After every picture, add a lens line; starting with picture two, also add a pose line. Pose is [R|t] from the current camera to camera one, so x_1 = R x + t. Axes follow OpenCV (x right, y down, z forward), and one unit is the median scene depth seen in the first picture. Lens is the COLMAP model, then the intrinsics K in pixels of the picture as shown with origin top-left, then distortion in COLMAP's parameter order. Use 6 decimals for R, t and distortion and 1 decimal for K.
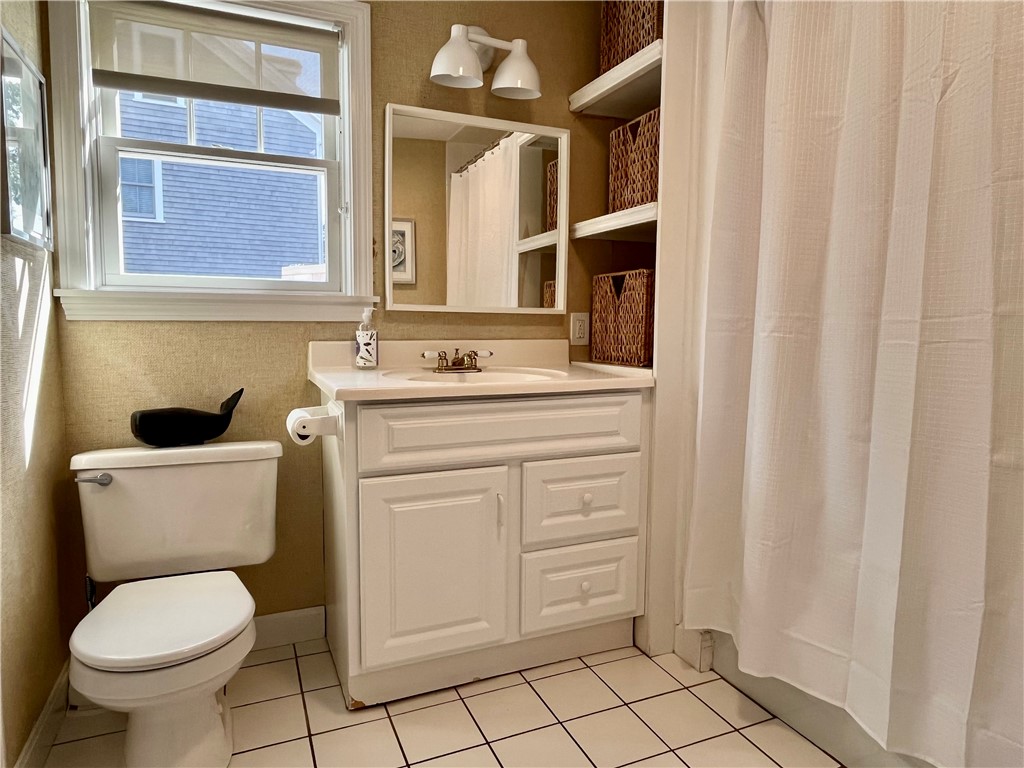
lens RADIAL K [[627.9, 0, 510.7], [0, 627.9, 378.5], [0, 0, 1]] dist [0.008317, 0.000641]
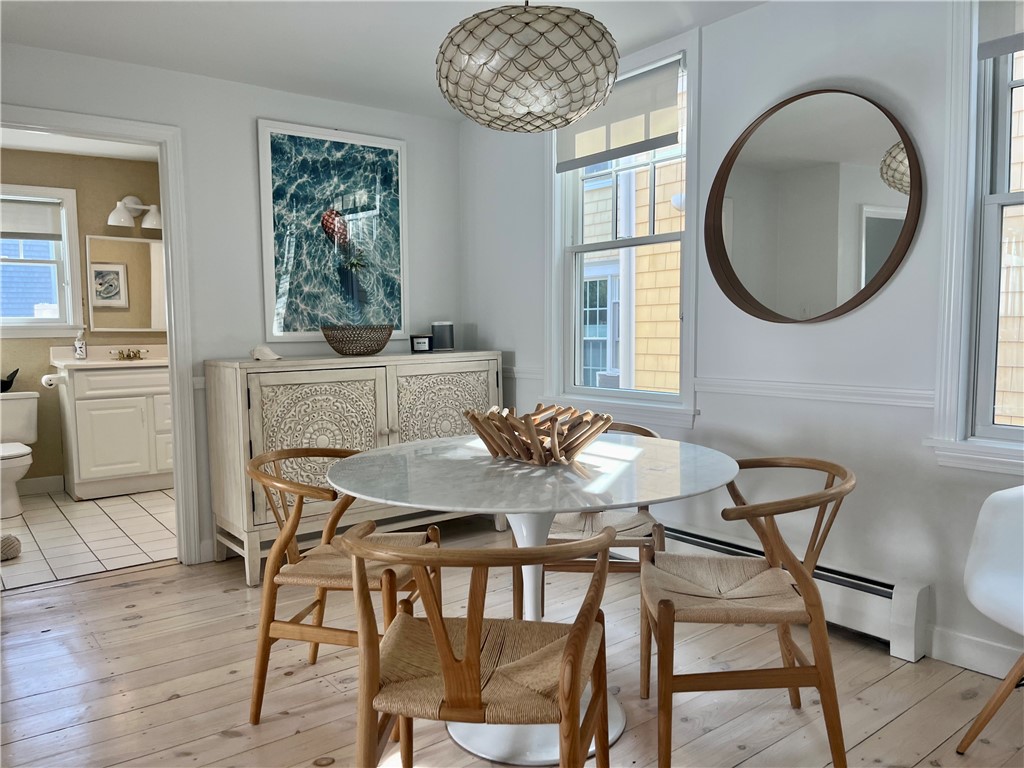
lens RADIAL K [[758.3, 0, 514.3], [0, 758.3, 391.3], [0, 0, 1]] dist [0.004091, -0.002385]
pose [[0.969851, -0.040394, 0.240328, 0.581249], [0.042274, 0.999102, -0.002672, 0.164545], [-0.240004, 0.012751, 0.970688, -1.875809]]
